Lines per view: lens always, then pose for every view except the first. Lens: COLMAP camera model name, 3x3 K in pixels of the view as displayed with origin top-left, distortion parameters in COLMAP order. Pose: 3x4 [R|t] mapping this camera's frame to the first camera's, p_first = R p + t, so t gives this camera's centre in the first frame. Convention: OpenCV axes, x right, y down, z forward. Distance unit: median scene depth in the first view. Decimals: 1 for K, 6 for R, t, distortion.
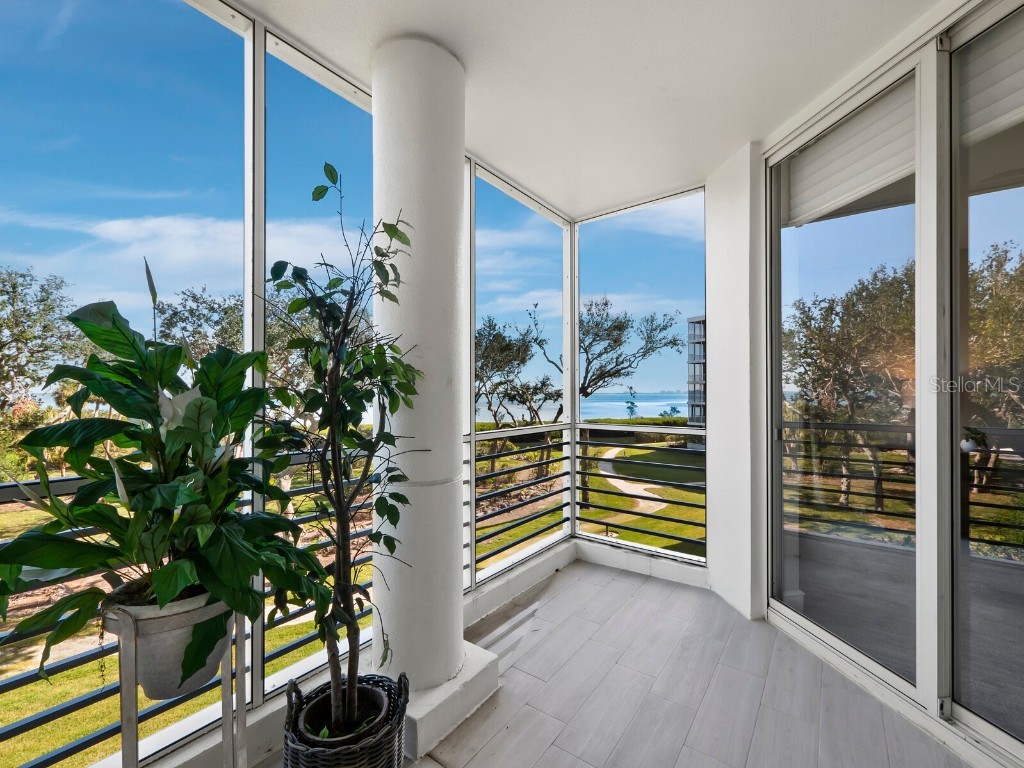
lens RADIAL K [[434.5, 0, 509.1], [0, 434.5, 385.7], [0, 0, 1]] dist [0.000744, 0.001194]
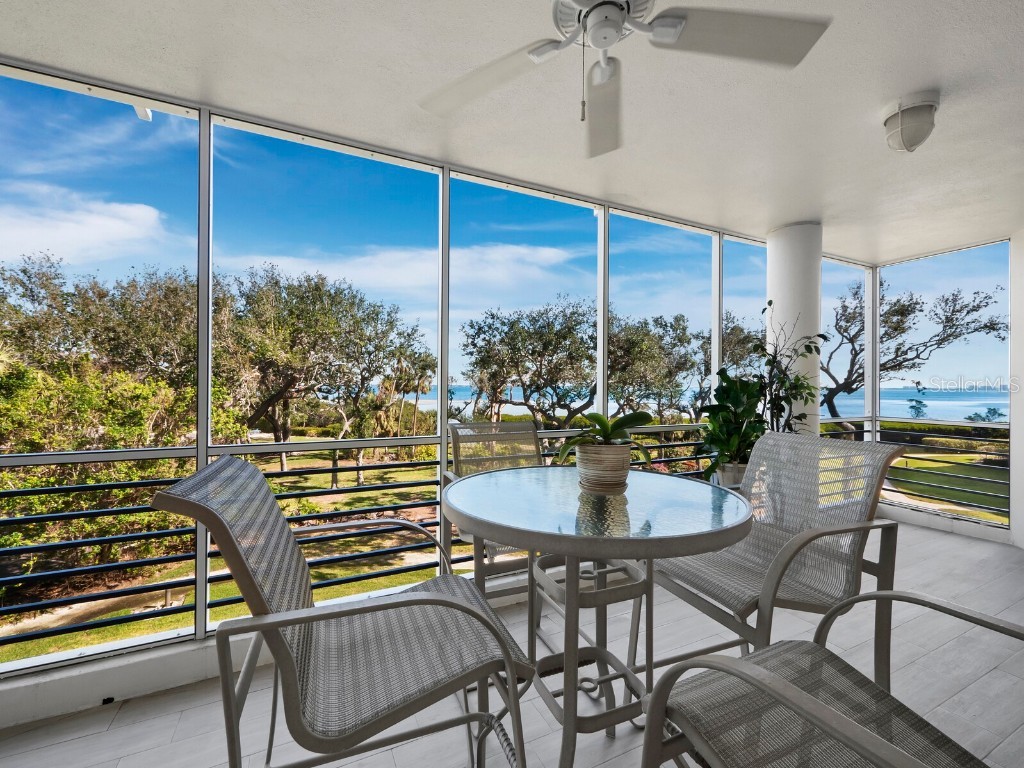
lens RADIAL K [[434.5, 0, 516.0], [0, 434.5, 382.5], [0, 0, 1]] dist [0.000744, 0.001194]
pose [[0.891644, 0.002874, -0.452728, -0.027534], [0.000642, 0.999971, 0.007612, -0.003645], [0.452736, -0.007078, 0.891616, -0.083064]]
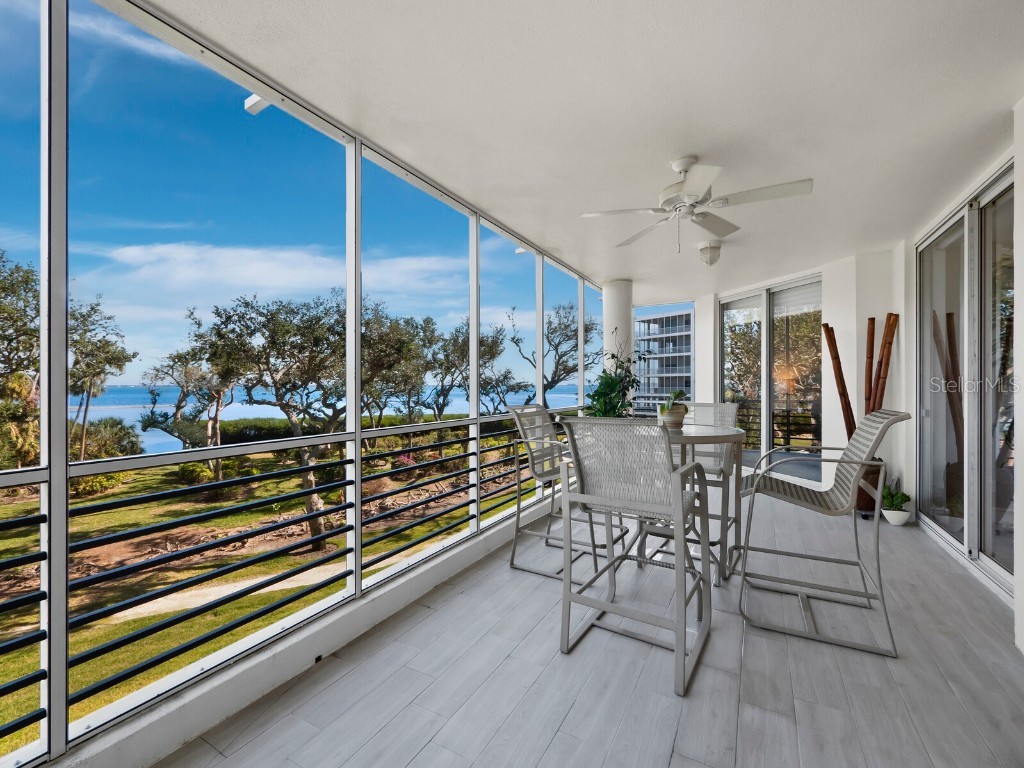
lens RADIAL K [[434.5, 0, 510.5], [0, 434.5, 381.7], [0, 0, 1]] dist [0.000744, 0.001194]
pose [[0.992047, 0.000521, 0.125864, -0.086787], [-0.001584, 0.999964, 0.008348, -0.002661], [-0.125855, -0.008481, 0.992012, -0.127308]]
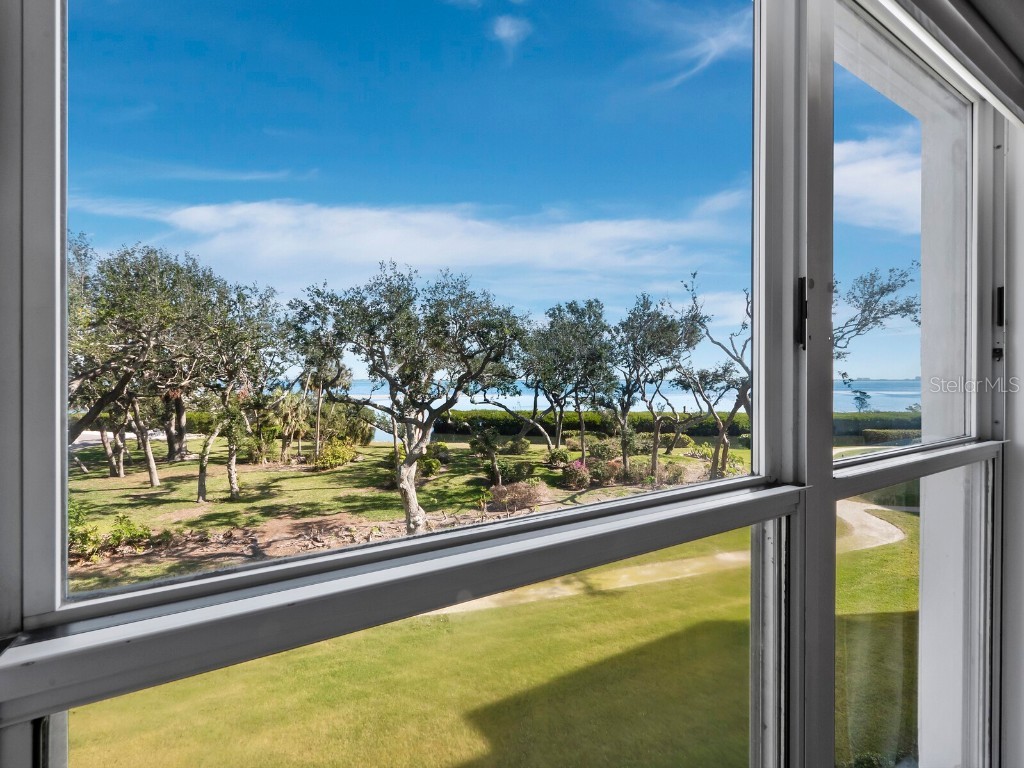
lens RADIAL K [[434.5, 0, 514.8], [0, 434.5, 379.6], [0, 0, 1]] dist [0.000744, 0.001194]
pose [[0.918509, 0.001175, -0.395398, 0.071289], [0.005696, 0.999852, 0.016204, -0.002423], [0.395358, -0.017136, 0.918367, 0.109562]]
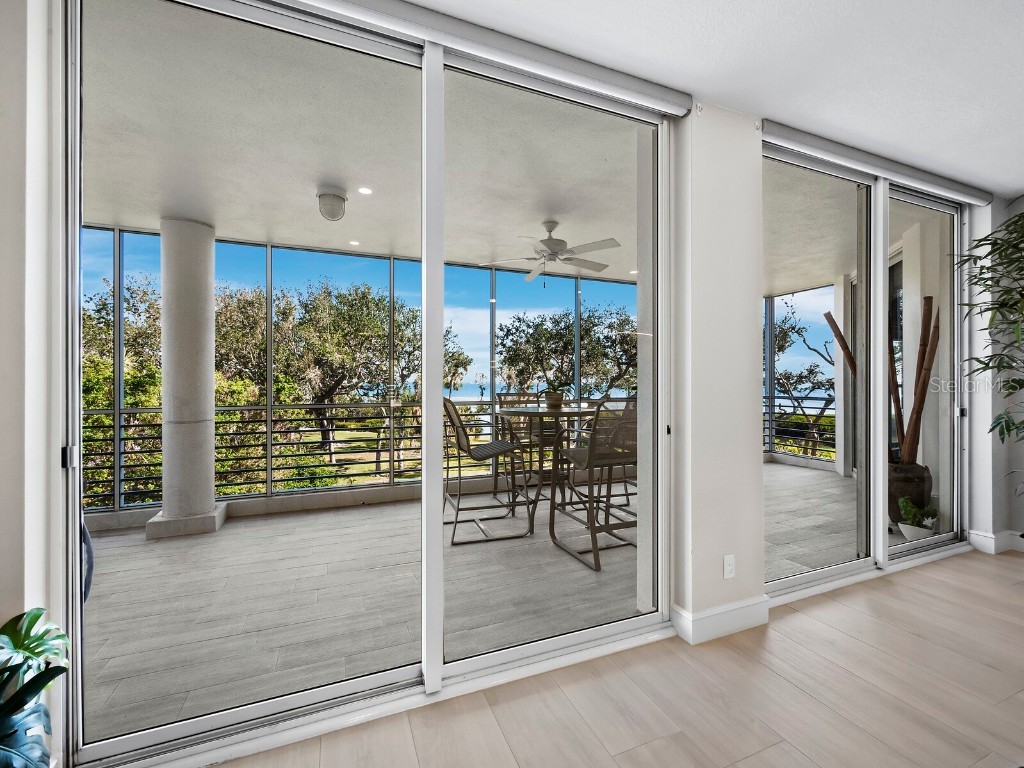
lens RADIAL K [[434.5, 0, 515.6], [0, 434.5, 383.4], [0, 0, 1]] dist [0.000744, 0.001194]
pose [[0.861557, 0.000104, -0.507660, 0.018910], [0.009864, 0.999808, 0.016946, -0.002456], [0.507564, -0.019607, 0.861391, -0.165237]]
